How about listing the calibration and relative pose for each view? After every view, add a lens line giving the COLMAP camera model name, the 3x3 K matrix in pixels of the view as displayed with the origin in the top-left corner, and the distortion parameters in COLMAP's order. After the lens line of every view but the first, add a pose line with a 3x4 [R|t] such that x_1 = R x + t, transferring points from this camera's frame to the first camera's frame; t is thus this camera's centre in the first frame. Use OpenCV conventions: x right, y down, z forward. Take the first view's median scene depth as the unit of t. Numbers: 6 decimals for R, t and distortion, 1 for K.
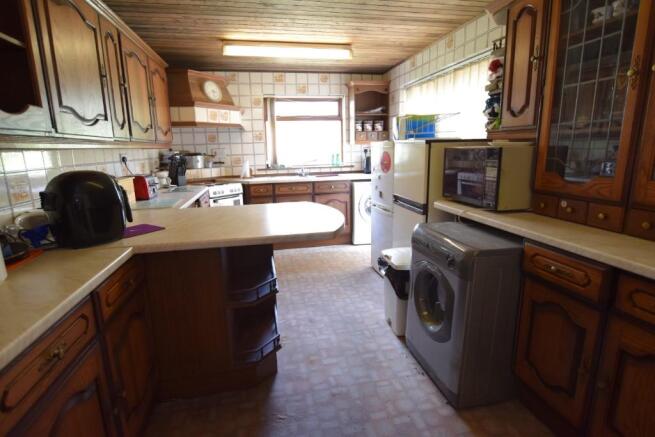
lens RADIAL K [[346.2, 0, 327.0], [0, 346.2, 216.1], [0, 0, 1]] dist [-0.005017, 0.000430]
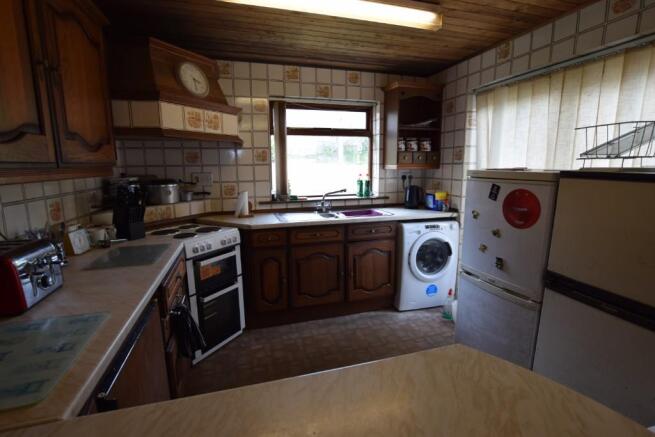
lens RADIAL K [[308.9, 0, 327.5], [0, 308.9, 218.4], [0, 0, 1]] dist [-0.019969, -0.001144]
pose [[0.995944, 0.001226, 0.089971, -0.124802], [0.001256, 0.999620, -0.027533, -0.089781], [-0.089971, 0.027535, 0.995564, 0.386871]]
